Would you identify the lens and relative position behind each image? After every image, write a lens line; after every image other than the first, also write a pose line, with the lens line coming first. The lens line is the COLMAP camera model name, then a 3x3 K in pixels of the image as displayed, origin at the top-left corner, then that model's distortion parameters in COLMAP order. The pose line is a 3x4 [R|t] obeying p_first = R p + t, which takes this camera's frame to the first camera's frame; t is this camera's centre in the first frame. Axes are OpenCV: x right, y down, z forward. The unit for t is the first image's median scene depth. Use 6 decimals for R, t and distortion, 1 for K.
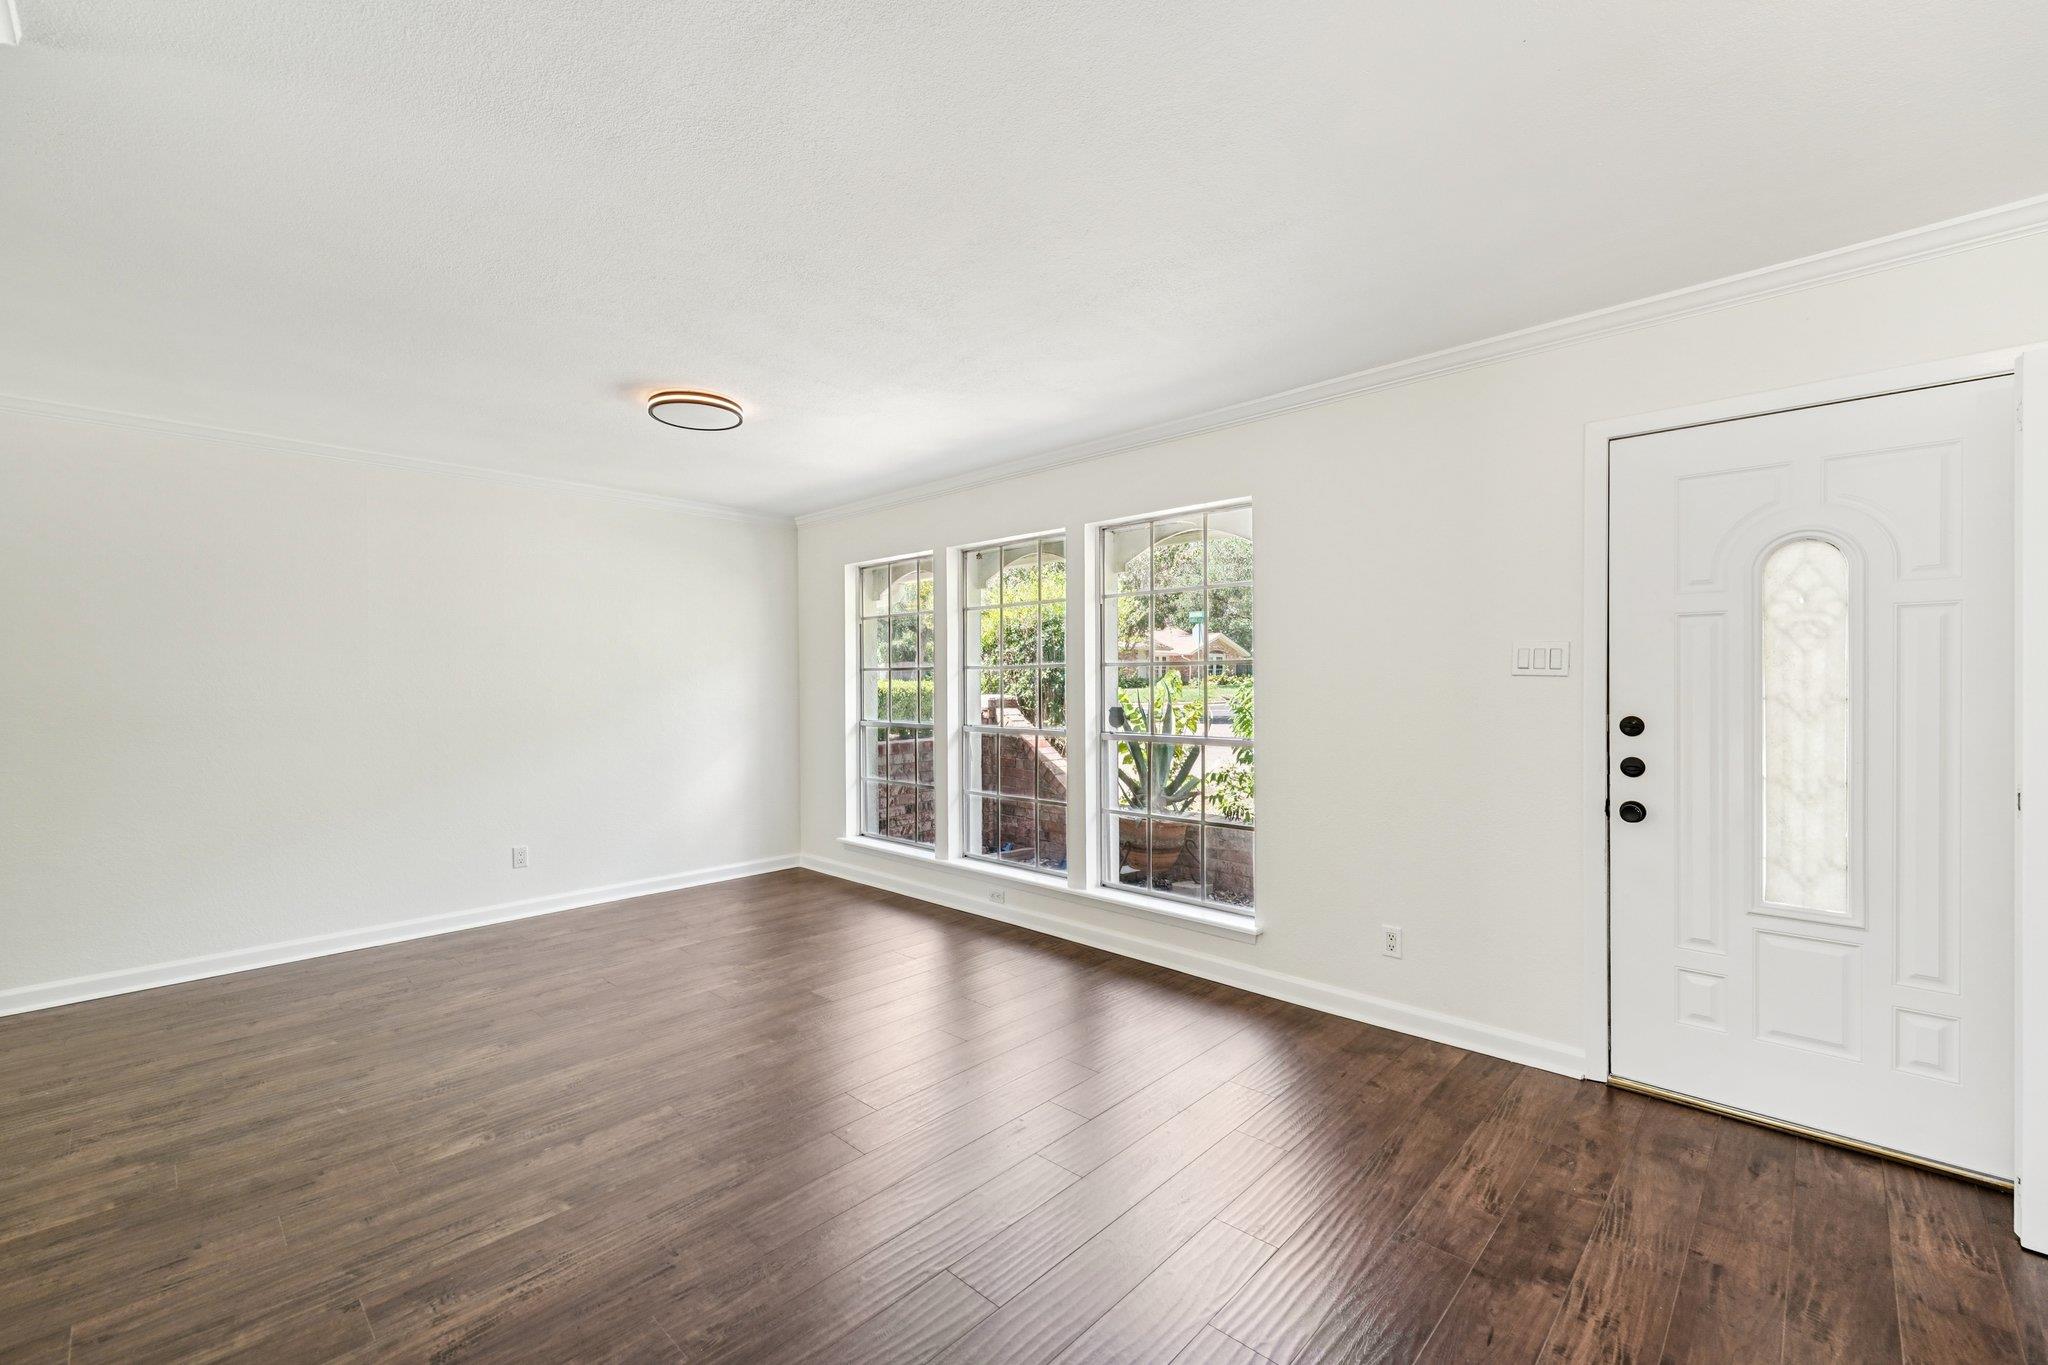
lens RADIAL K [[834.8, 0, 1014.9], [0, 834.8, 686.0], [0, 0, 1]] dist [0.011150, -0.003932]
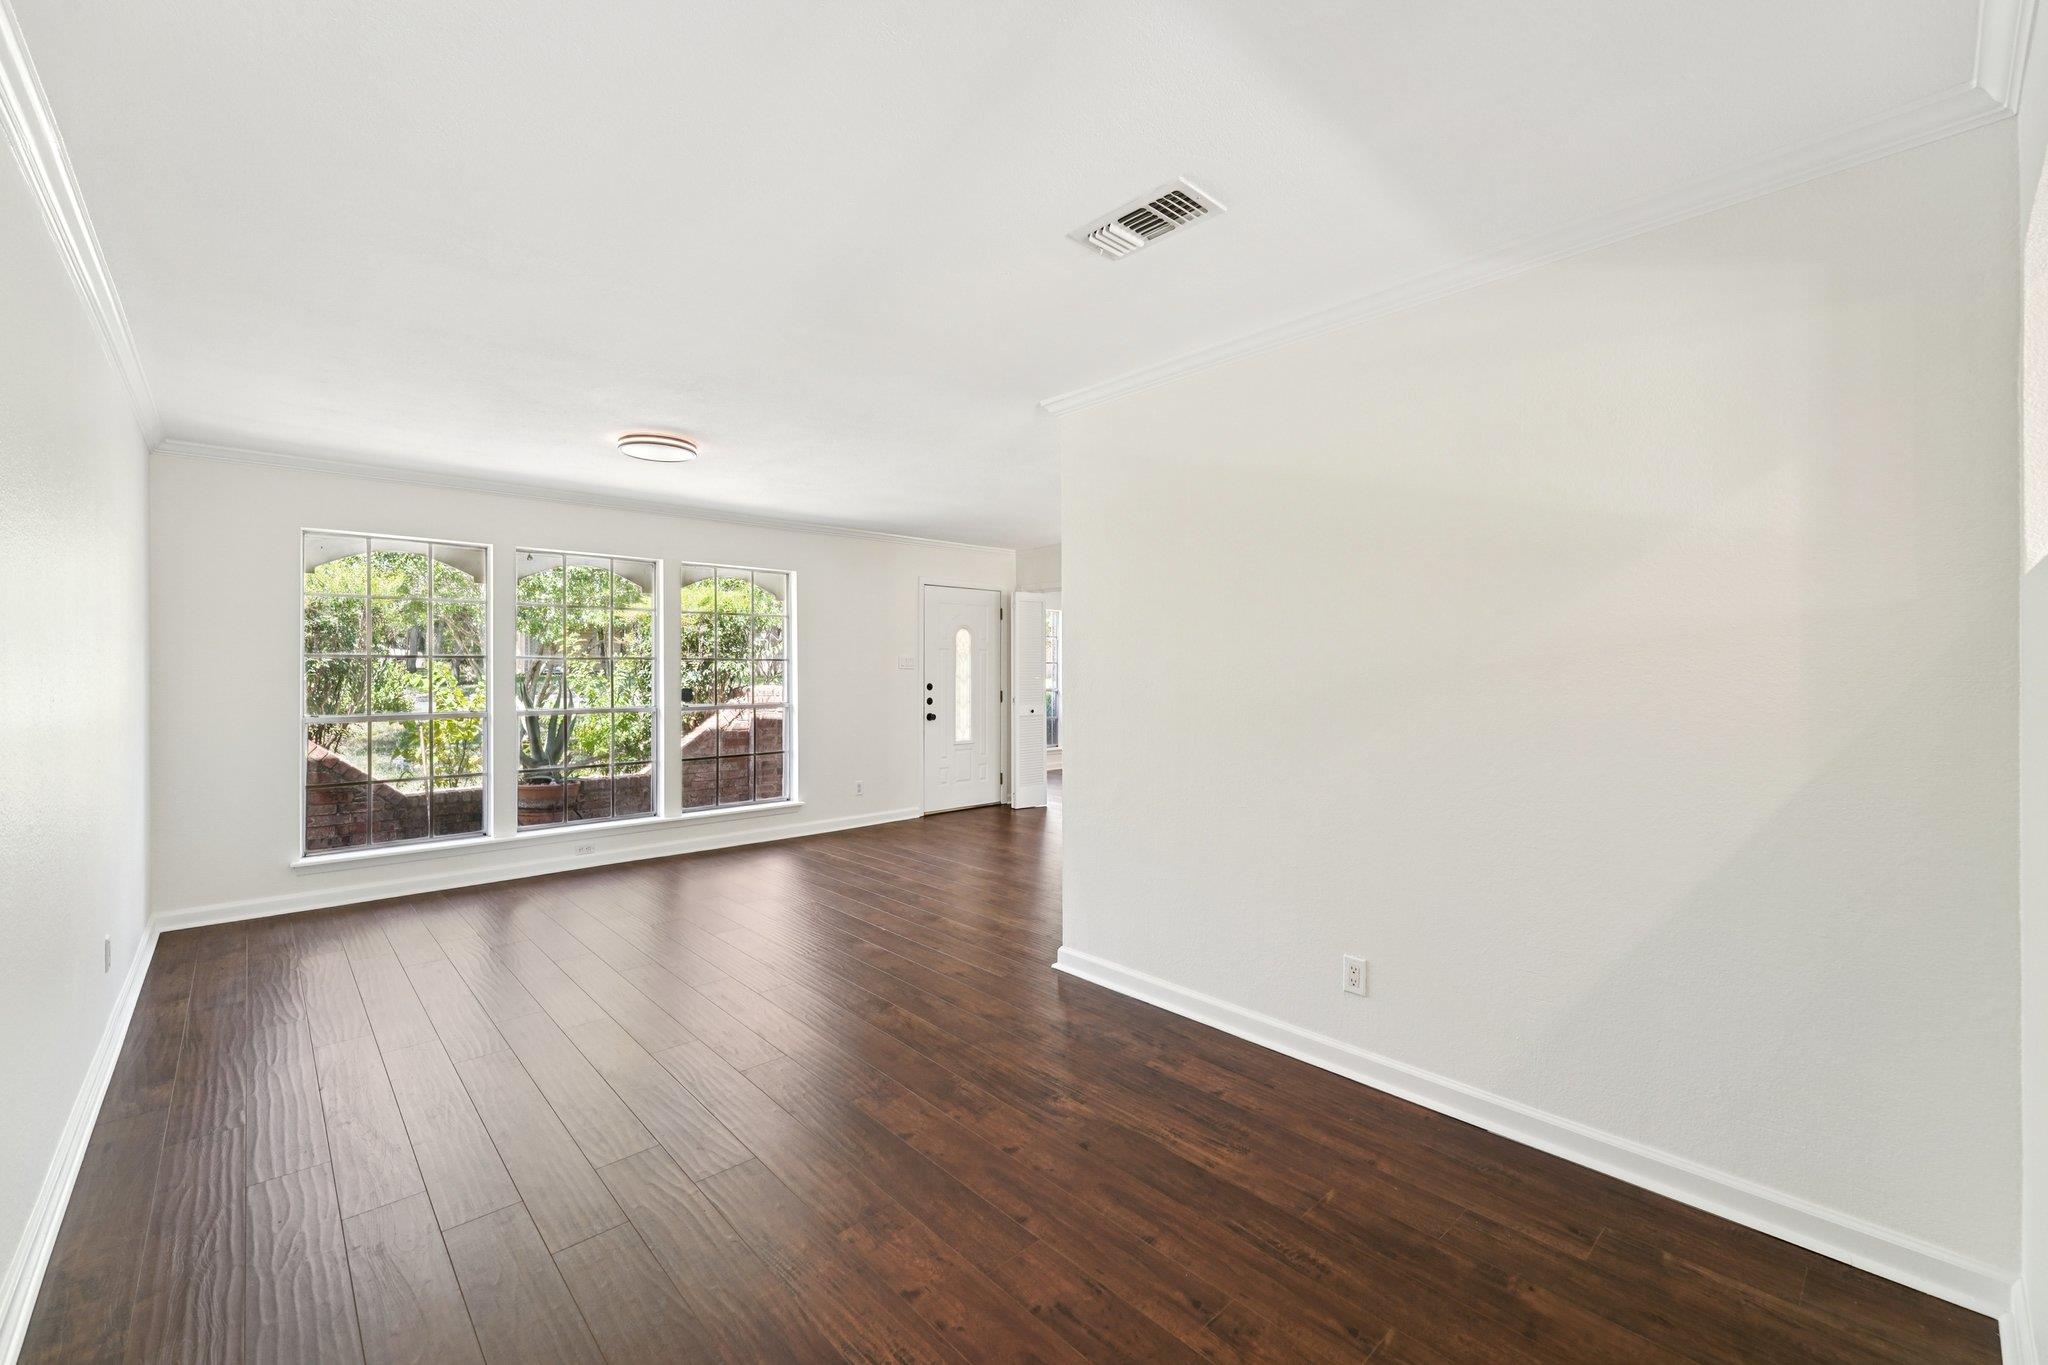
lens RADIAL K [[834.8, 0, 1014.9], [0, 834.8, 680.7], [0, 0, 1]] dist [0.011150, -0.003932]
pose [[0.051353, -0.001949, 0.998679, -2.266720], [-0.001179, 0.999997, 0.002012, 0.024914], [-0.998680, -0.001281, 0.051350, 0.623475]]
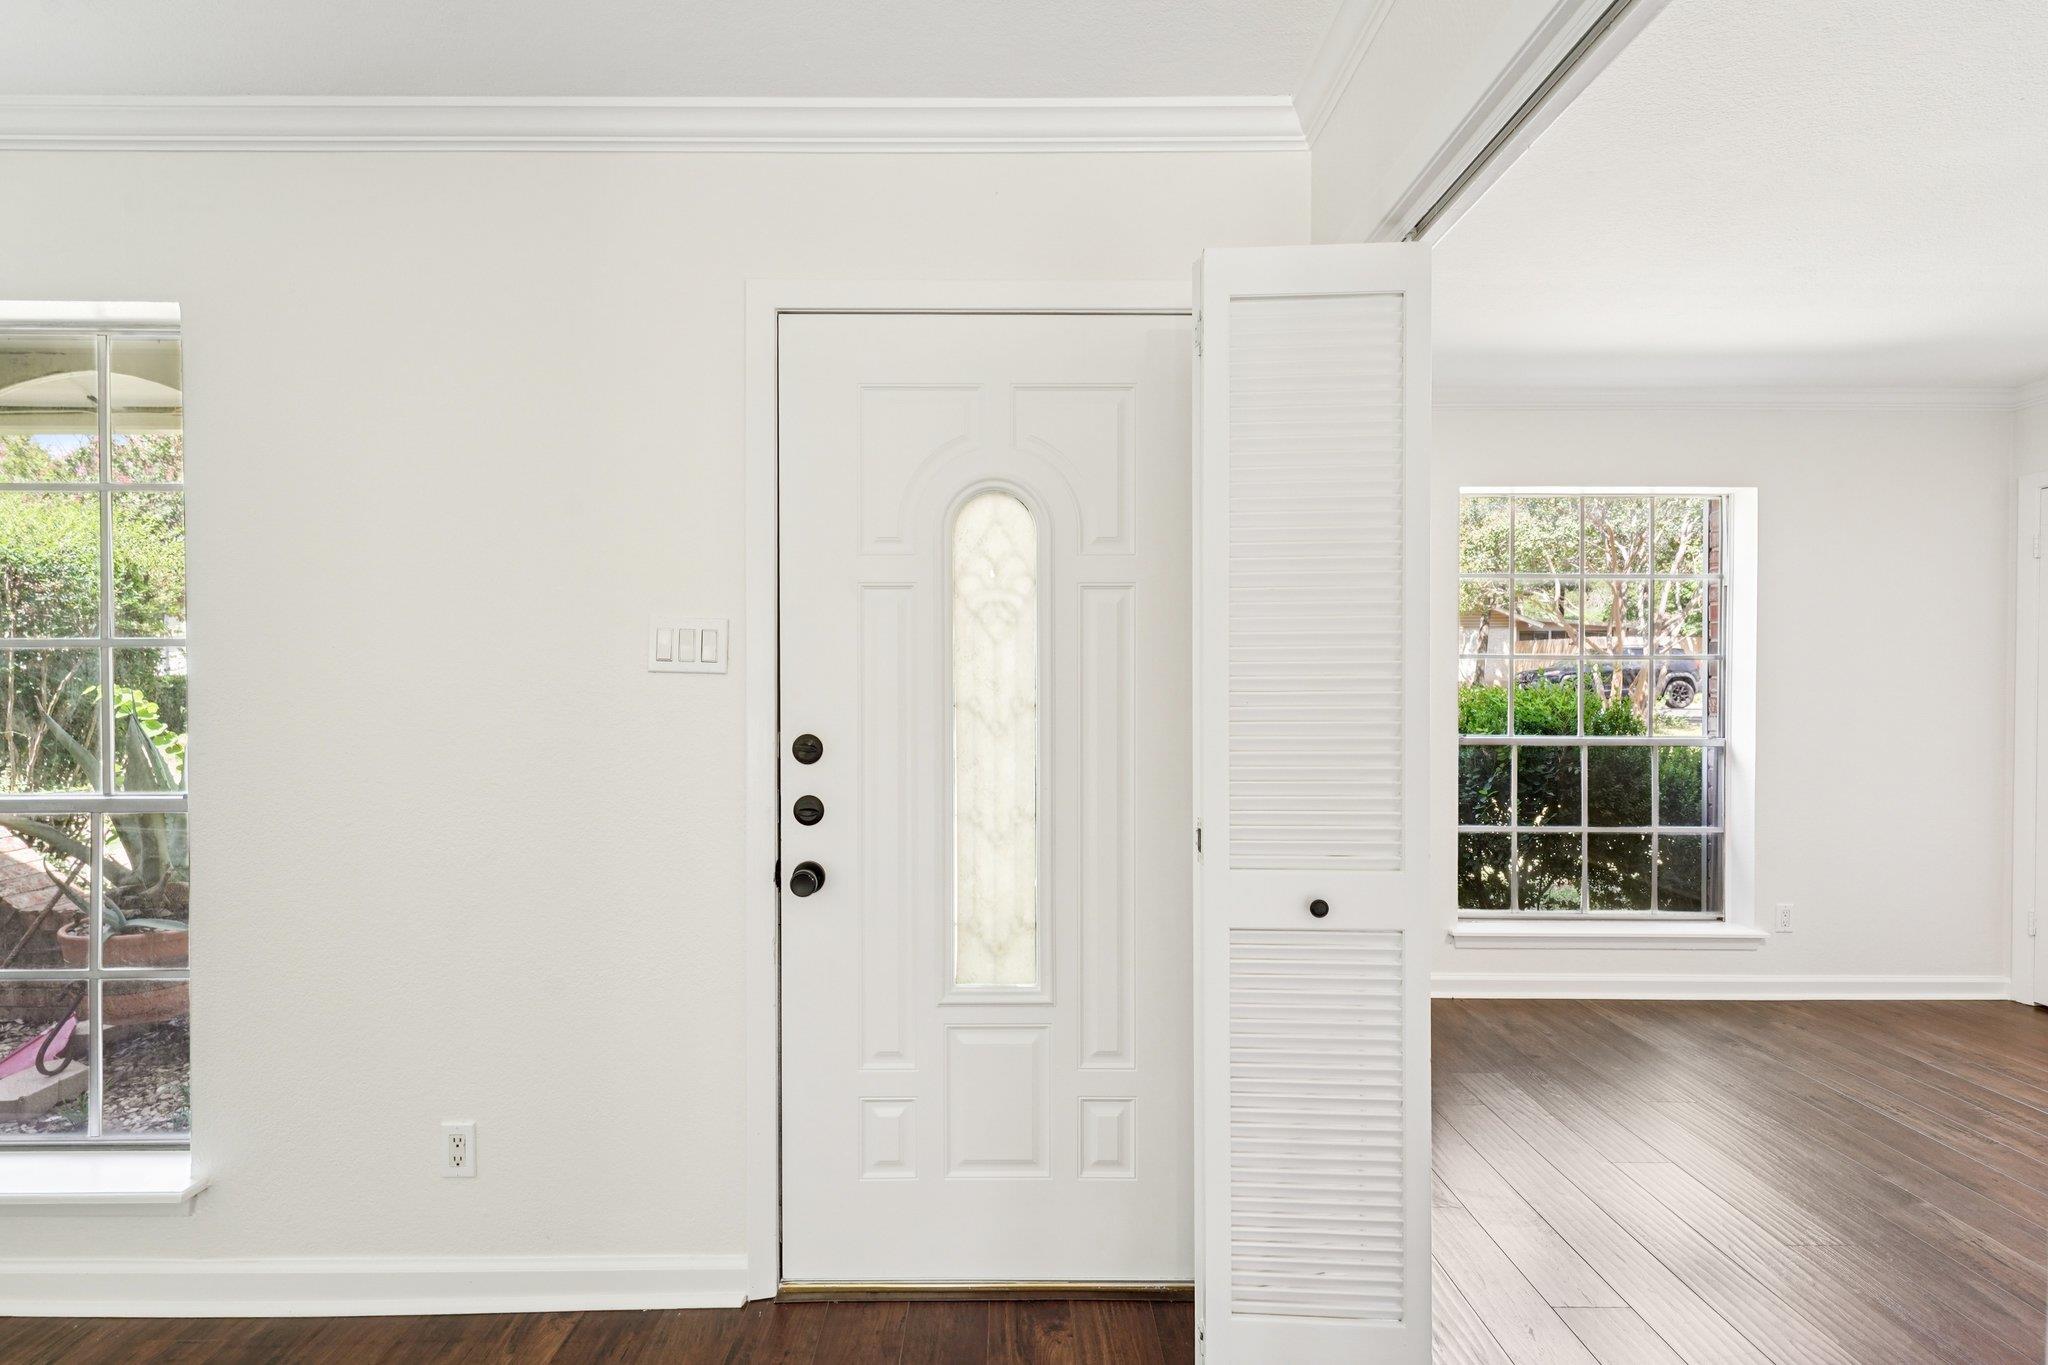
lens RADIAL K [[834.8, 0, 1004.7], [0, 834.8, 683.7], [0, 0, 1]] dist [0.011150, -0.003932]
pose [[0.721881, -0.003984, 0.692006, 0.428868], [0.002316, 0.999992, 0.003341, -0.006463], [-0.692013, -0.000809, 0.721884, 0.455086]]
